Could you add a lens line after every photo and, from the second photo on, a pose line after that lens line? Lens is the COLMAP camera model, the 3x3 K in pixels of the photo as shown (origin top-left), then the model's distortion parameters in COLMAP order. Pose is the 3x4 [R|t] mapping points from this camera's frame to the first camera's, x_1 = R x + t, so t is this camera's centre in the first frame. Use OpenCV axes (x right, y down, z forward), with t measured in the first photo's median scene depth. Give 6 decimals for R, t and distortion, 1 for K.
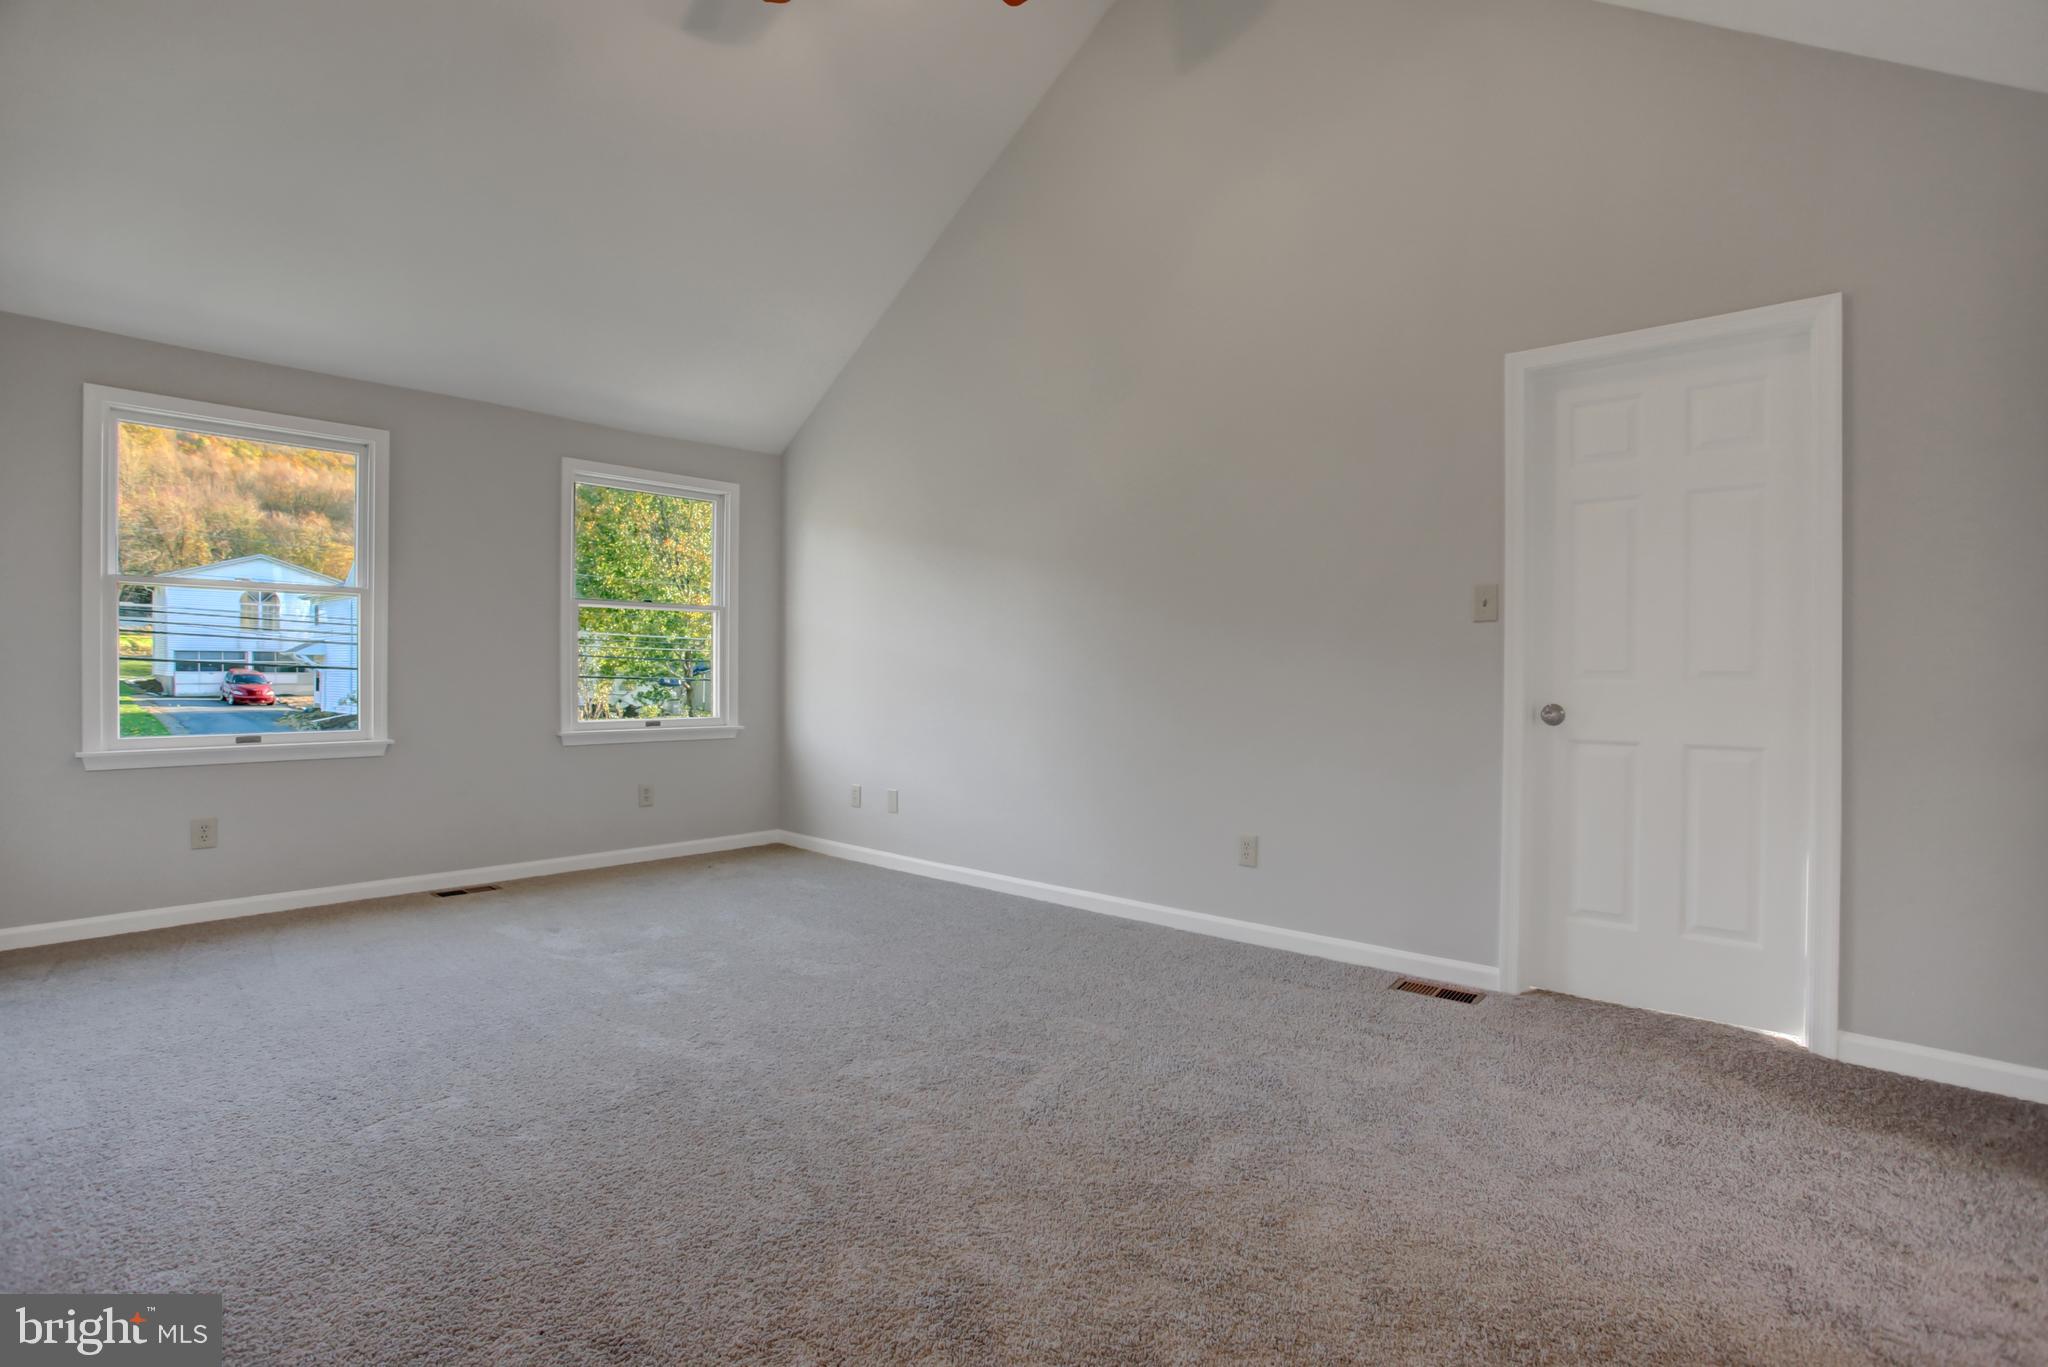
lens RADIAL K [[1002.0, 0, 1035.4], [0, 1002.0, 672.5], [0, 0, 1]] dist [-0.059866, 0.024724]
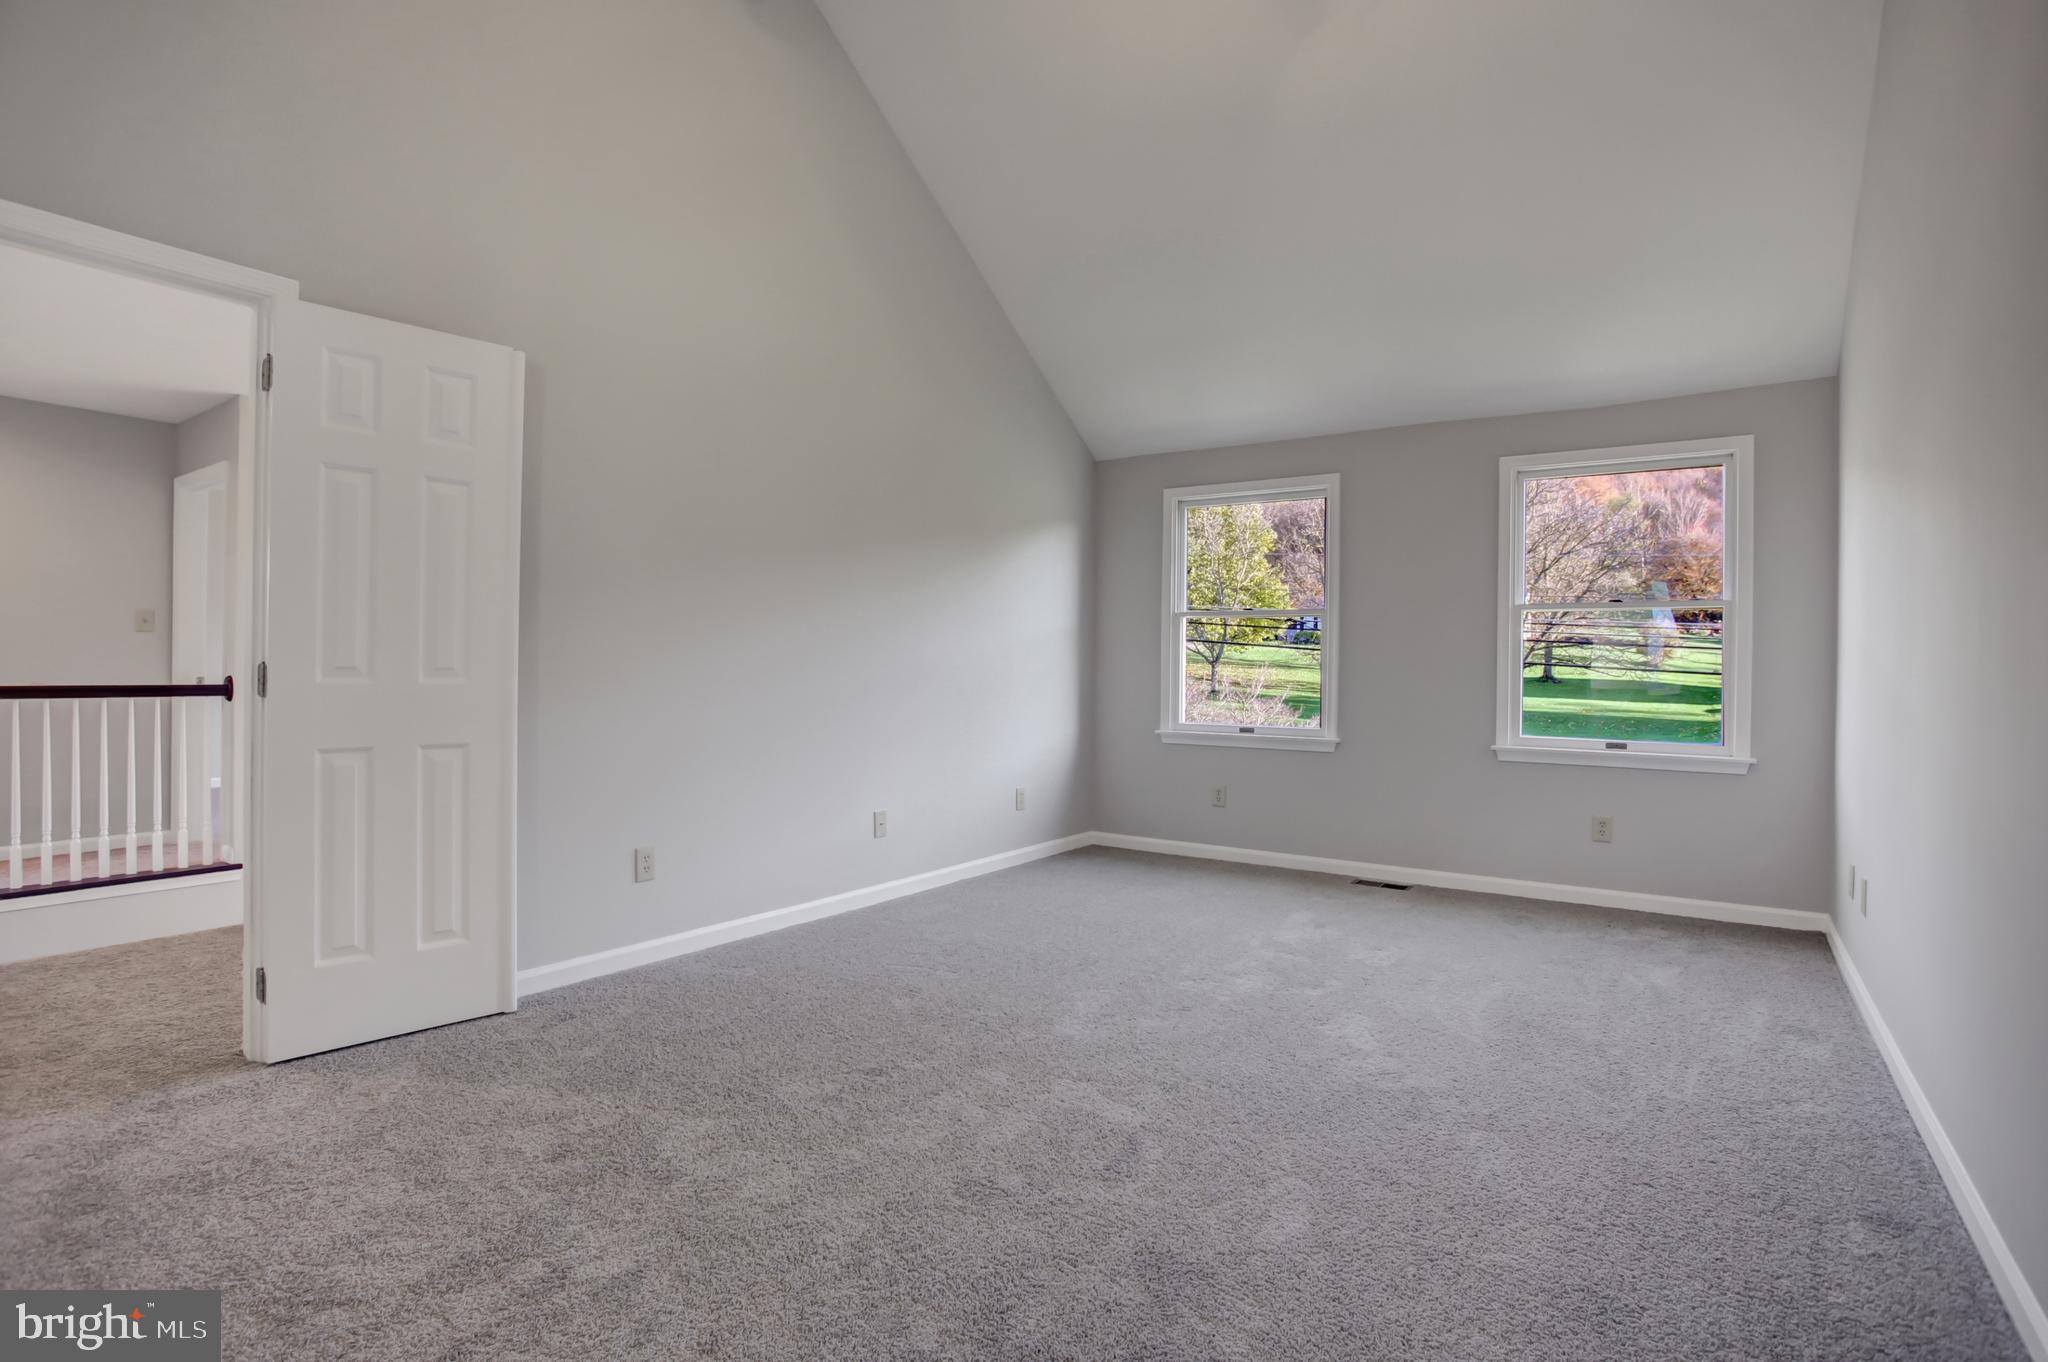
lens RADIAL K [[1002.0, 0, 1035.4], [0, 1002.0, 670.0], [0, 0, 1]] dist [-0.059866, 0.024724]
pose [[0.133548, -0.002605, -0.991039, 0.345538], [-0.015891, 0.999862, -0.004770, -0.001218], [0.990915, 0.016386, 0.133488, 0.366175]]
